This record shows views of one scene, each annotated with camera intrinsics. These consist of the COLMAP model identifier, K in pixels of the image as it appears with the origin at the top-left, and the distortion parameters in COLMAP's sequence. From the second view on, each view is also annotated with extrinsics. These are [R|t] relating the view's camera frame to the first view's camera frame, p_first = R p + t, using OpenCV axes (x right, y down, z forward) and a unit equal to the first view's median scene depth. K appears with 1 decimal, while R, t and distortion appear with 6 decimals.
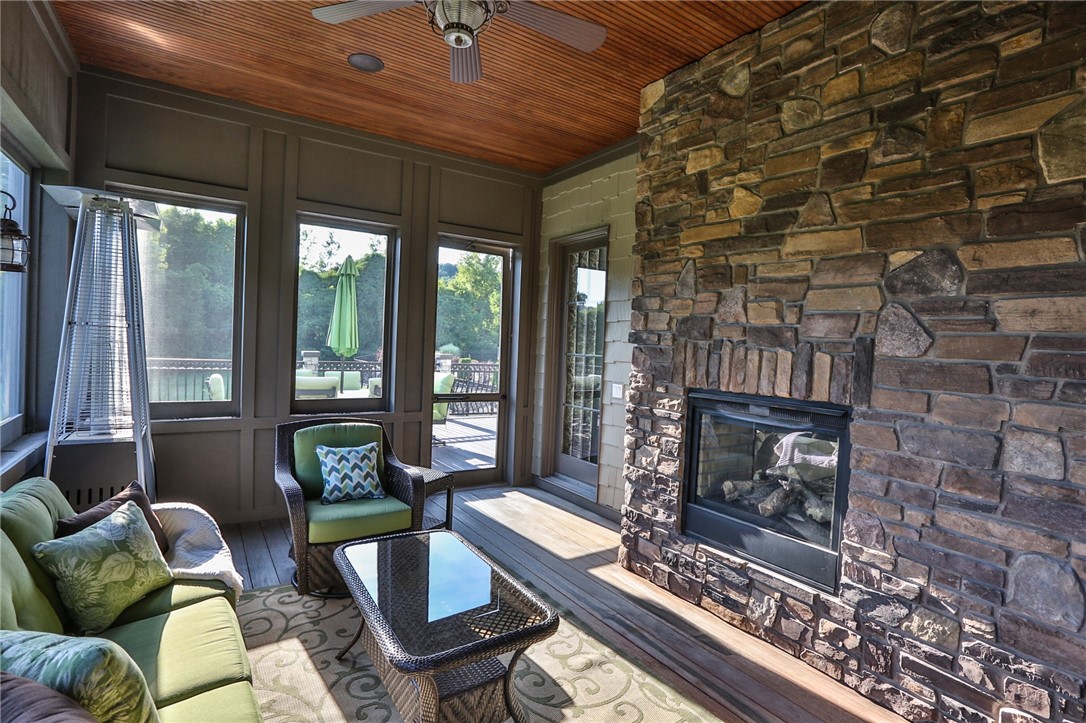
lens RADIAL K [[497.1, 0, 537.6], [0, 497.1, 360.2], [0, 0, 1]] dist [-0.042655, 0.012642]
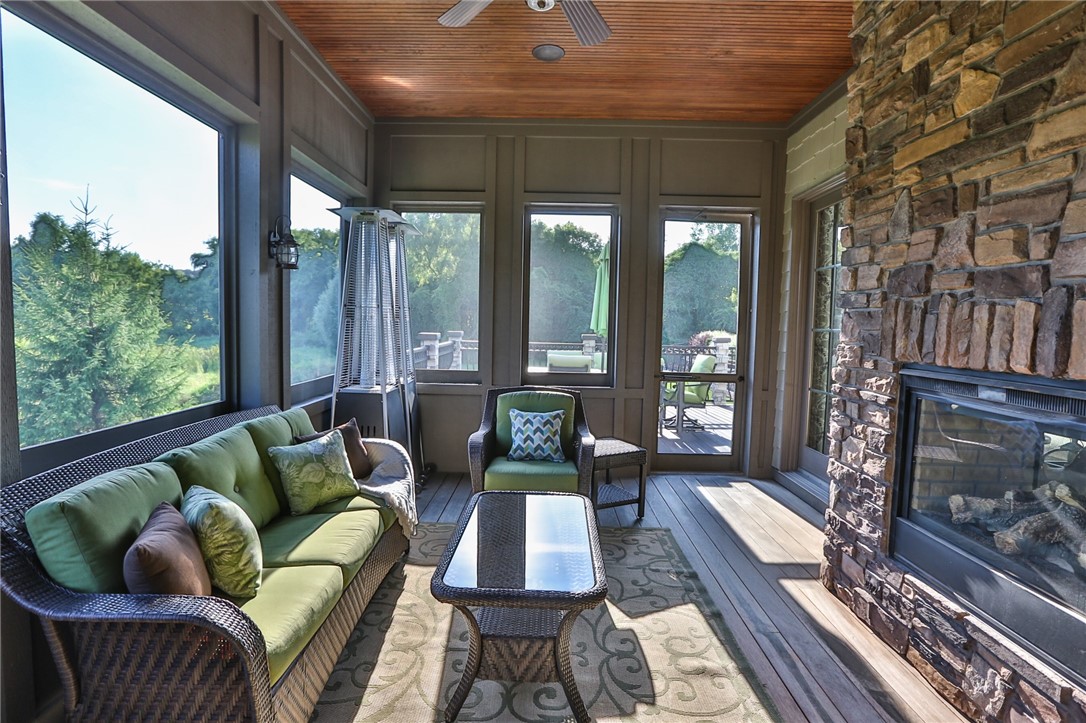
lens RADIAL K [[497.1, 0, 533.2], [0, 497.1, 354.0], [0, 0, 1]] dist [-0.042655, 0.012642]
pose [[0.838386, 0.012896, -0.544924, 0.233815], [-0.003489, 0.999827, 0.018293, 0.030778], [0.545066, -0.013436, 0.838286, 0.085548]]
